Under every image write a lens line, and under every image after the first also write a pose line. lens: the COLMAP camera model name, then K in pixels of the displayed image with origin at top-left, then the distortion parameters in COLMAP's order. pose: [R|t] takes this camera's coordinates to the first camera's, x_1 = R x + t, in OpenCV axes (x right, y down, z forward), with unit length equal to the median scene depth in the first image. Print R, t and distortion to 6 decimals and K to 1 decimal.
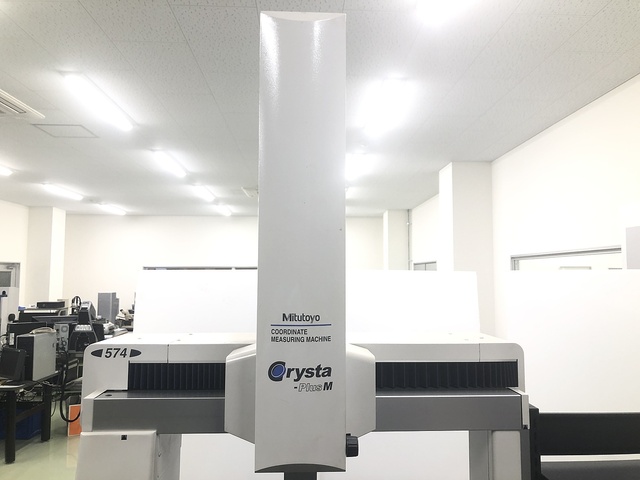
lens RADIAL K [[525.7, 0, 320.0], [0, 525.7, 240.0], [0, 0, 1]] dist [-0.001424, -0.024639]
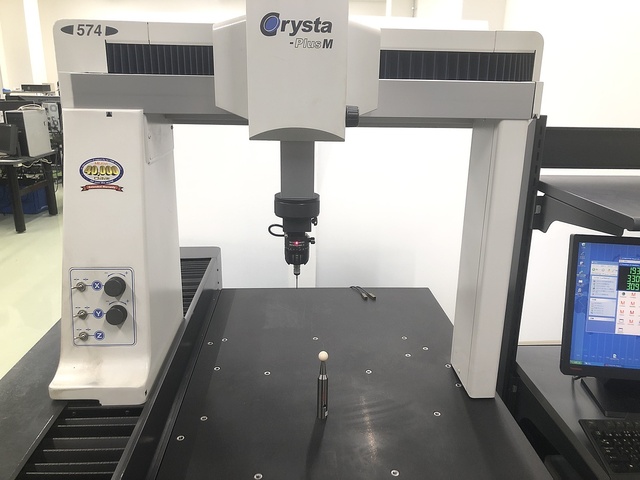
lens RADIAL K [[512.6, 0, 309.8], [0, 512.6, 238.2], [0, 0, 1]] dist [0.012154, 0.004758]
pose [[0.999984, 0.003027, -0.004840, -0.008351], [-0.001147, 0.937063, 0.349158, 0.236191], [0.005592, -0.349147, 0.937051, 0.057354]]
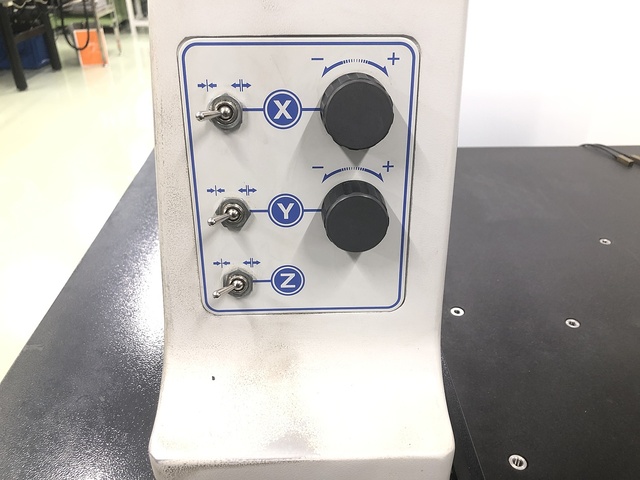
lens RADIAL K [[525.7, 0, 320.0], [0, 525.7, 240.0], [0, 0, 1]] dist [-0.001424, -0.024639]
pose [[0.999840, -0.000152, -0.017859, -0.241851], [0.010326, 0.820818, 0.571097, 0.434544], [0.014573, -0.571190, 0.820688, 0.434307]]
